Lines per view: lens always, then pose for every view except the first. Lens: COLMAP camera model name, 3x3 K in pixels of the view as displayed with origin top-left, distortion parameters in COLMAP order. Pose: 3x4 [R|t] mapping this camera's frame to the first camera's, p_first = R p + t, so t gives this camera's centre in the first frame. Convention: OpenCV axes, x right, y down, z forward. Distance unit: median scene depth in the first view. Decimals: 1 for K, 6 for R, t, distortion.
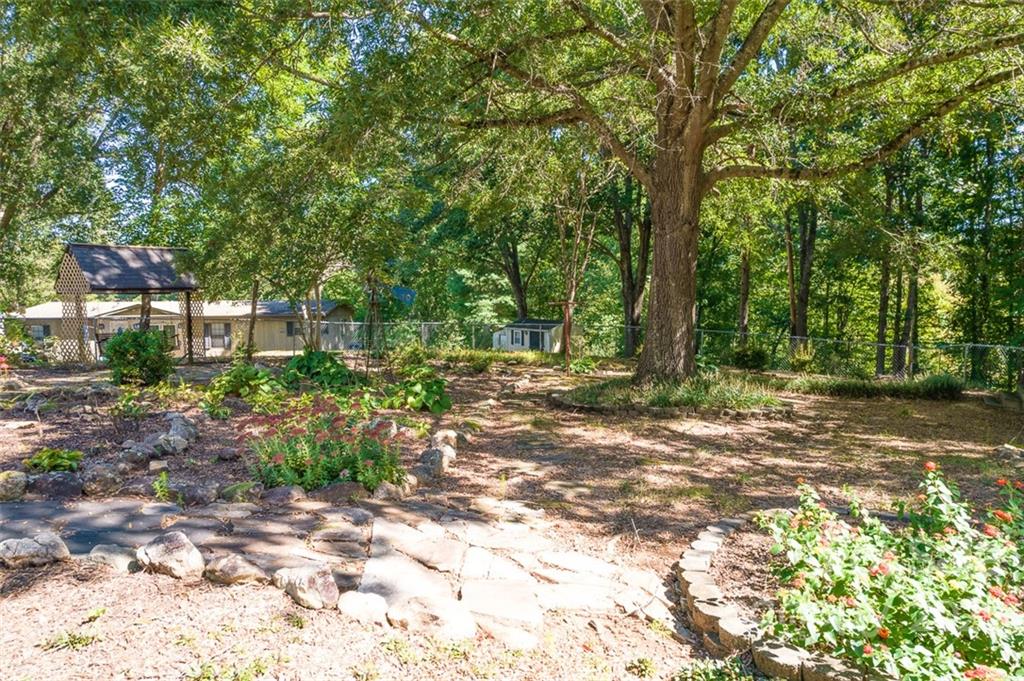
lens RADIAL K [[745.4, 0, 543.4], [0, 745.4, 344.7], [0, 0, 1]] dist [-0.033935, 0.006717]
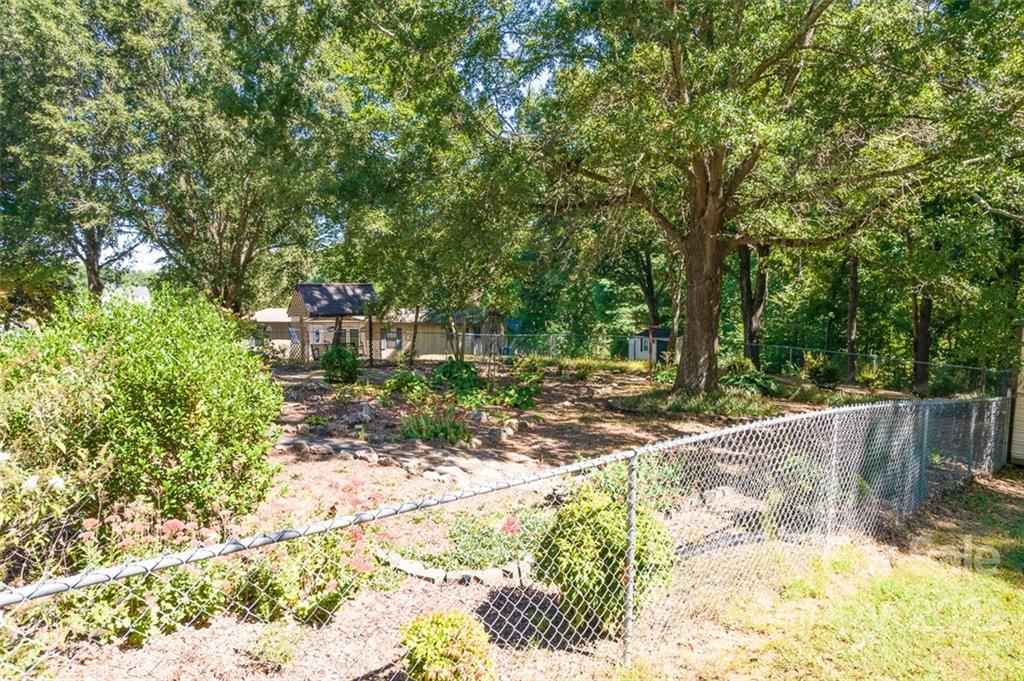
lens RADIAL K [[812.8, 0, 512.0], [0, 812.8, 340.5], [0, 0, 1]] dist [-0.064459, 0.004454]
pose [[0.963681, 0.023481, -0.266023, 0.265325], [-0.022755, 0.999724, 0.005811, -0.055451], [0.266086, 0.000453, 0.963949, -0.580771]]
